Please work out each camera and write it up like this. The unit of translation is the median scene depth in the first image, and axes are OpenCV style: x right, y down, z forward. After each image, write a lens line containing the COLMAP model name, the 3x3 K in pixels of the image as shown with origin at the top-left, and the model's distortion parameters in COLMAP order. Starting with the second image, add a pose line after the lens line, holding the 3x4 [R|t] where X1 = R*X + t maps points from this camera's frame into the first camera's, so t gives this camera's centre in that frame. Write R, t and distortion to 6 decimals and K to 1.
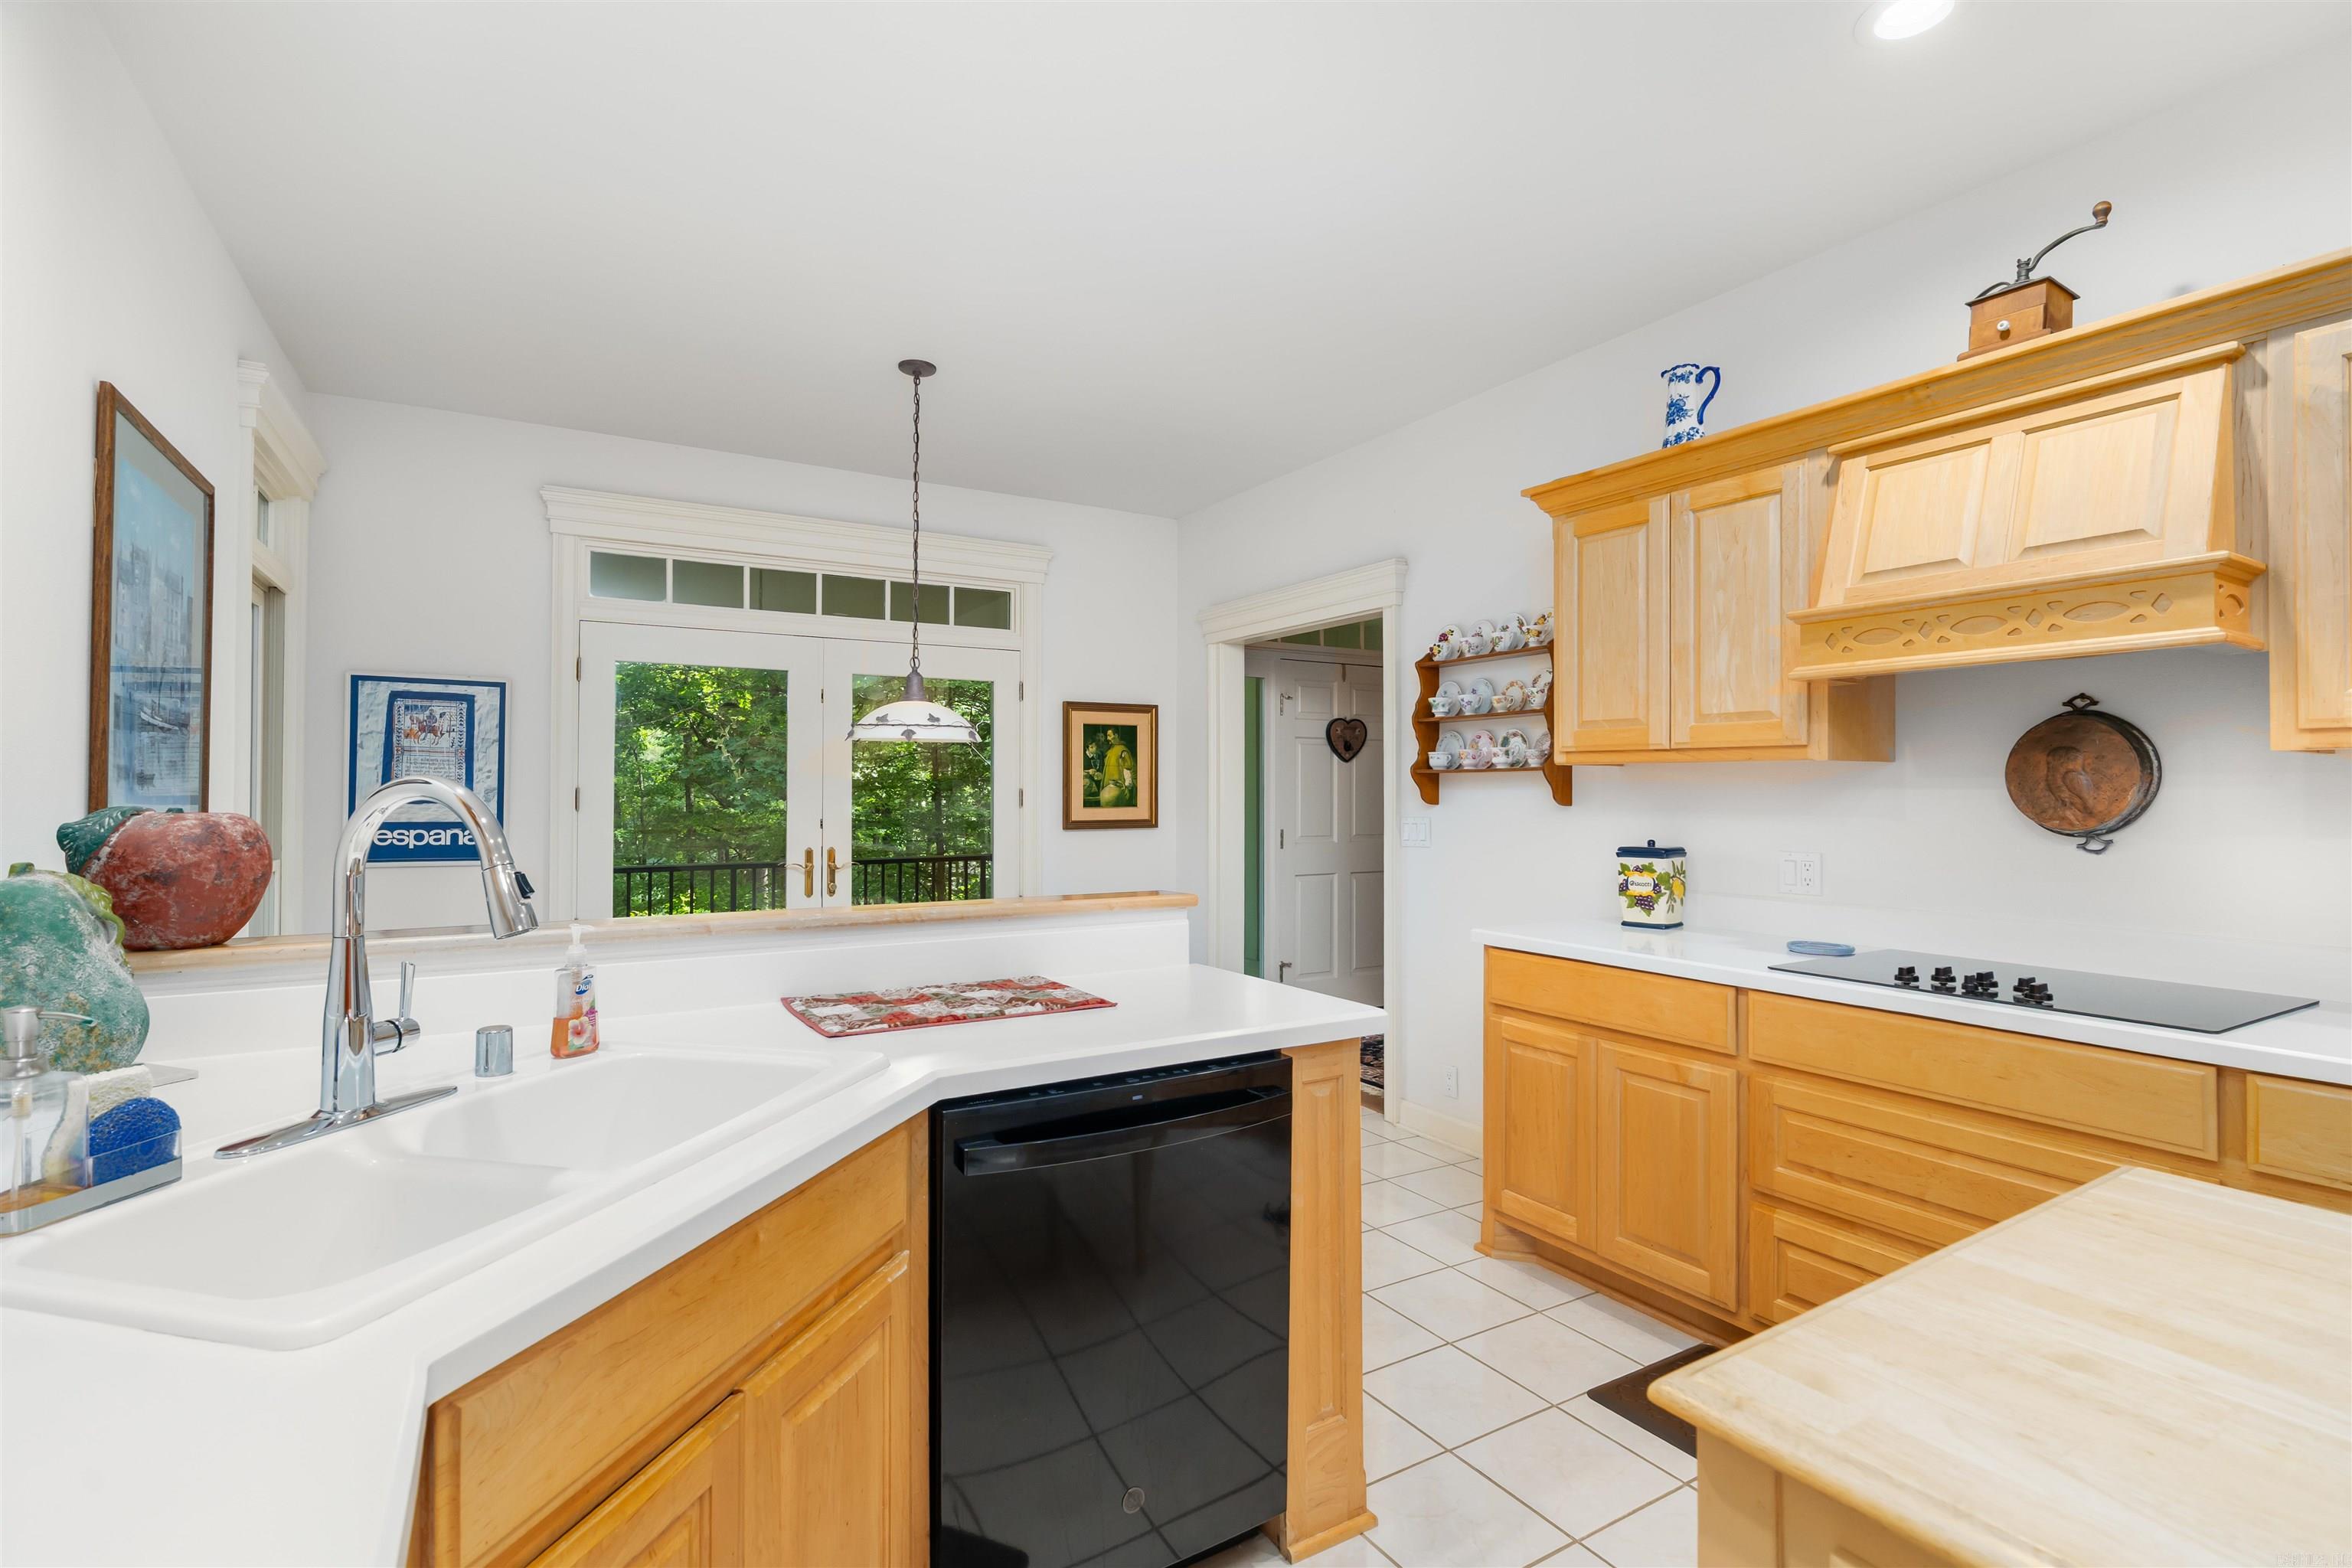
lens RADIAL K [[1089.3, 0, 1146.4], [0, 1089.3, 748.6], [0, 0, 1]] dist [0.001183, 0.000264]
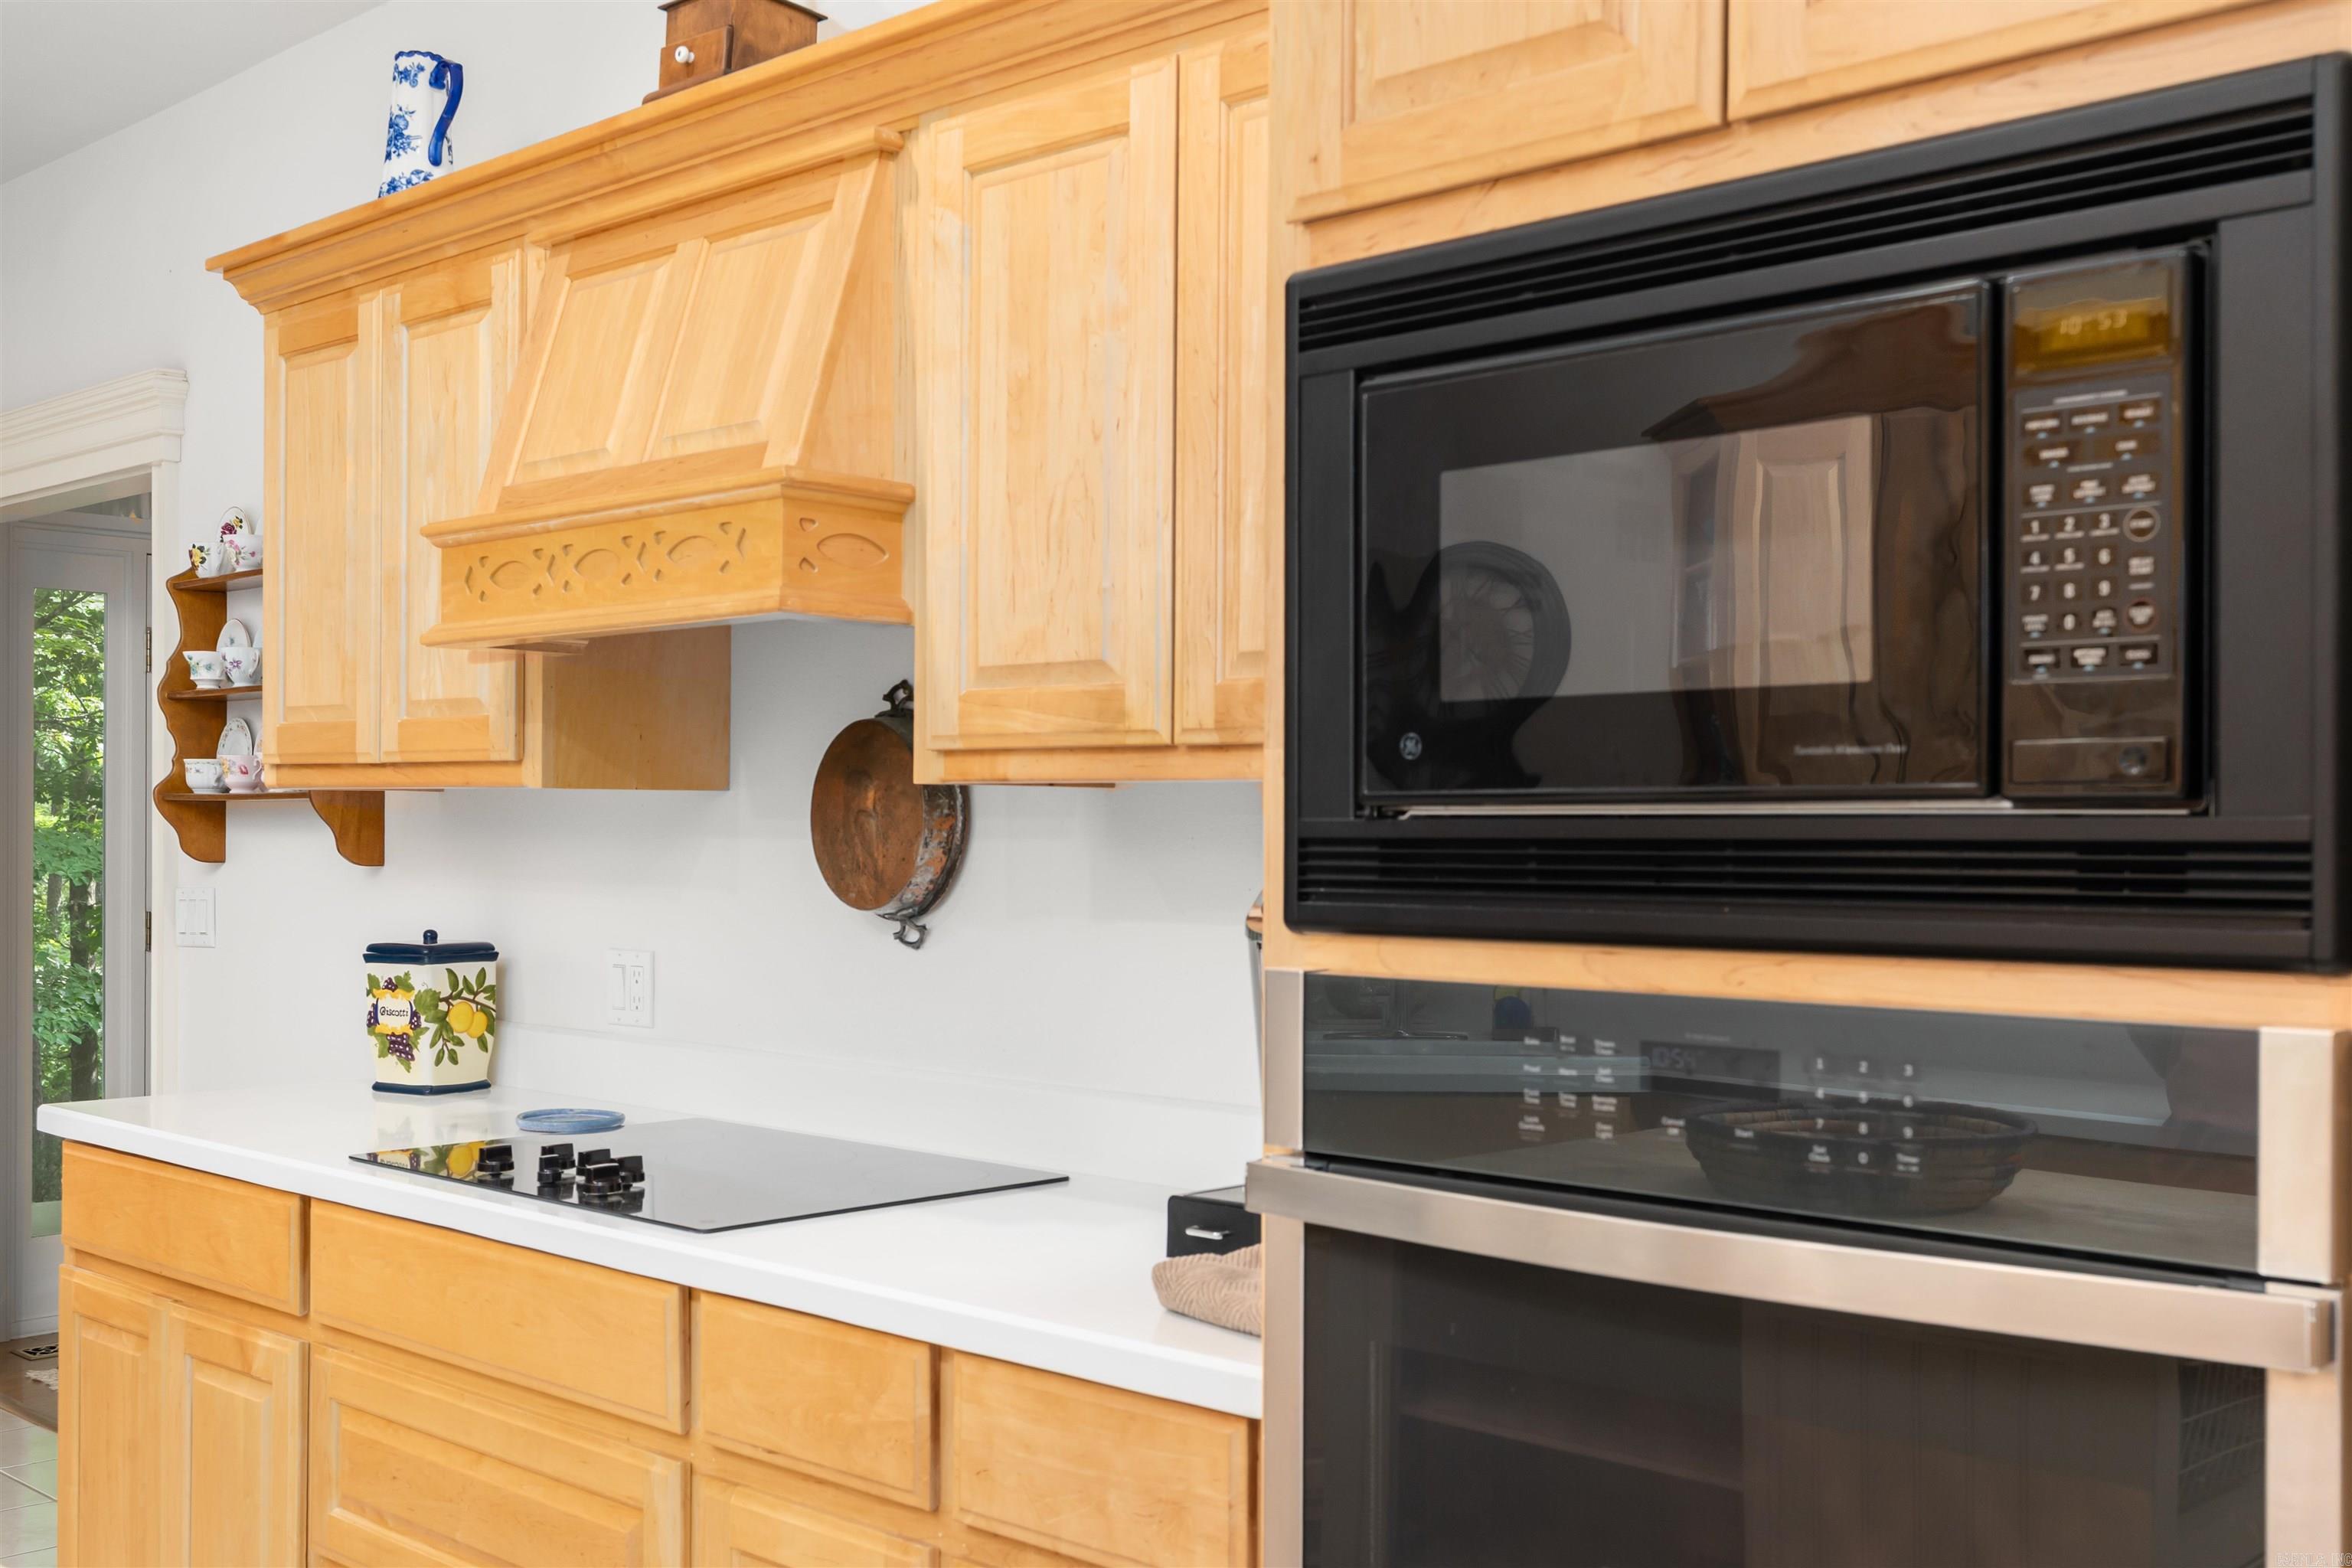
lens RADIAL K [[2343.9, 0, 1176.8], [0, 2343.9, 793.9], [0, 0, 1]] dist [-0.007363, 0.000000]
pose [[0.957703, 0.003995, 0.287729, 0.626151], [-0.012269, 0.999561, 0.026956, -0.024724], [-0.287495, -0.029346, 0.957332, -0.272594]]
